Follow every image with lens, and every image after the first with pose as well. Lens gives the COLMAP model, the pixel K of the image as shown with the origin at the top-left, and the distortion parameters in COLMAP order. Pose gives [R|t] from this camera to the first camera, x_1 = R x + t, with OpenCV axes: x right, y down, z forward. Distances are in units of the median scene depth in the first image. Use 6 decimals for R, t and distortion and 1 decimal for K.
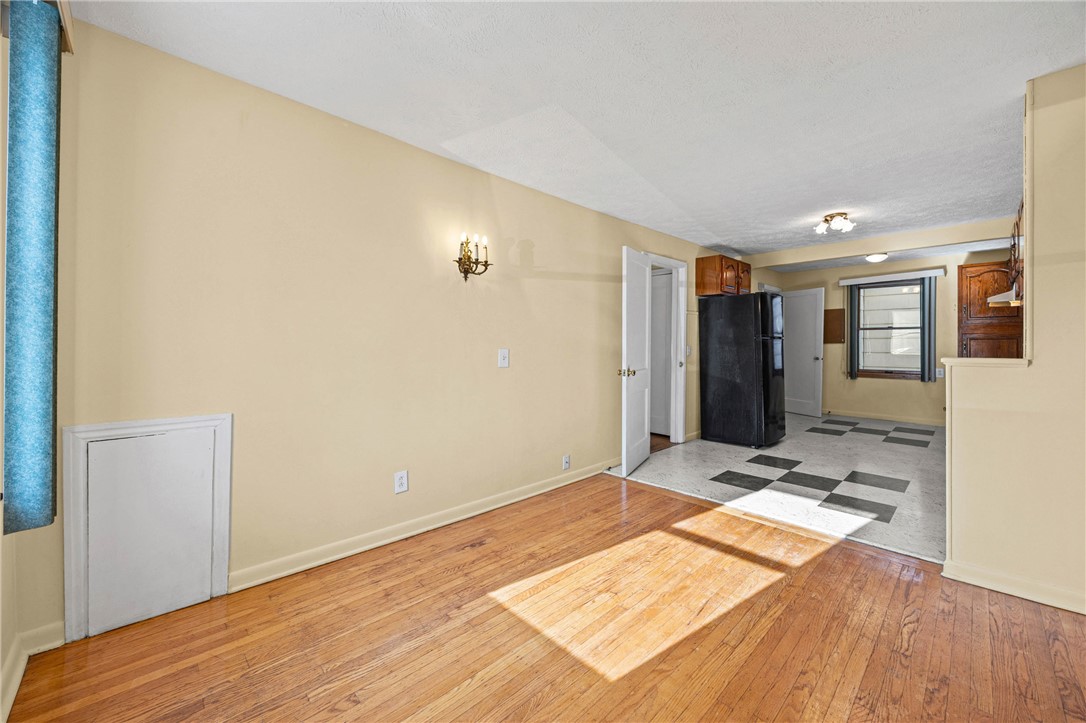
lens RADIAL K [[417.6, 0, 548.2], [0, 417.6, 358.1], [0, 0, 1]] dist [-0.000576, 0.000114]
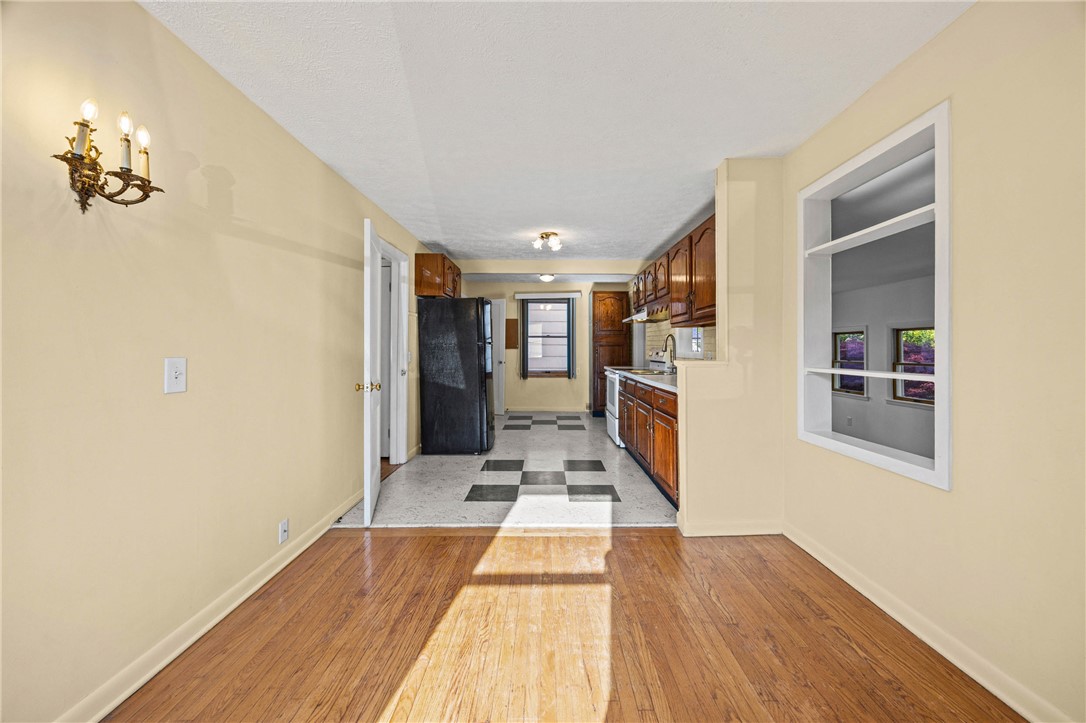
lens RADIAL K [[417.6, 0, 541.6], [0, 417.6, 357.2], [0, 0, 1]] dist [-0.000576, 0.000114]
pose [[0.696368, -0.013027, 0.717567, -0.179556], [0.023209, 0.999721, -0.004374, -0.011768], [-0.717309, 0.019699, 0.696476, 0.328237]]
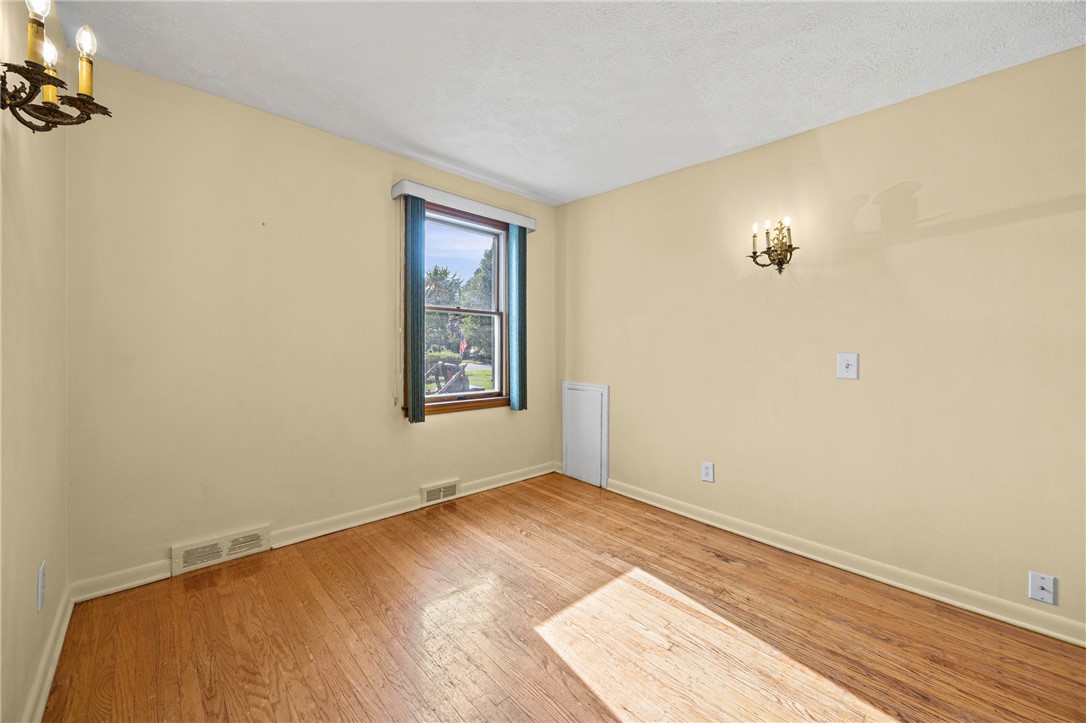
lens RADIAL K [[417.6, 0, 544.4], [0, 417.6, 359.7], [0, 0, 1]] dist [-0.000576, 0.000114]
pose [[-0.012480, 0.028167, -0.999525, 0.686067], [-0.040902, 0.998752, 0.028656, -0.010159], [0.999085, 0.041240, -0.011313, 0.529133]]
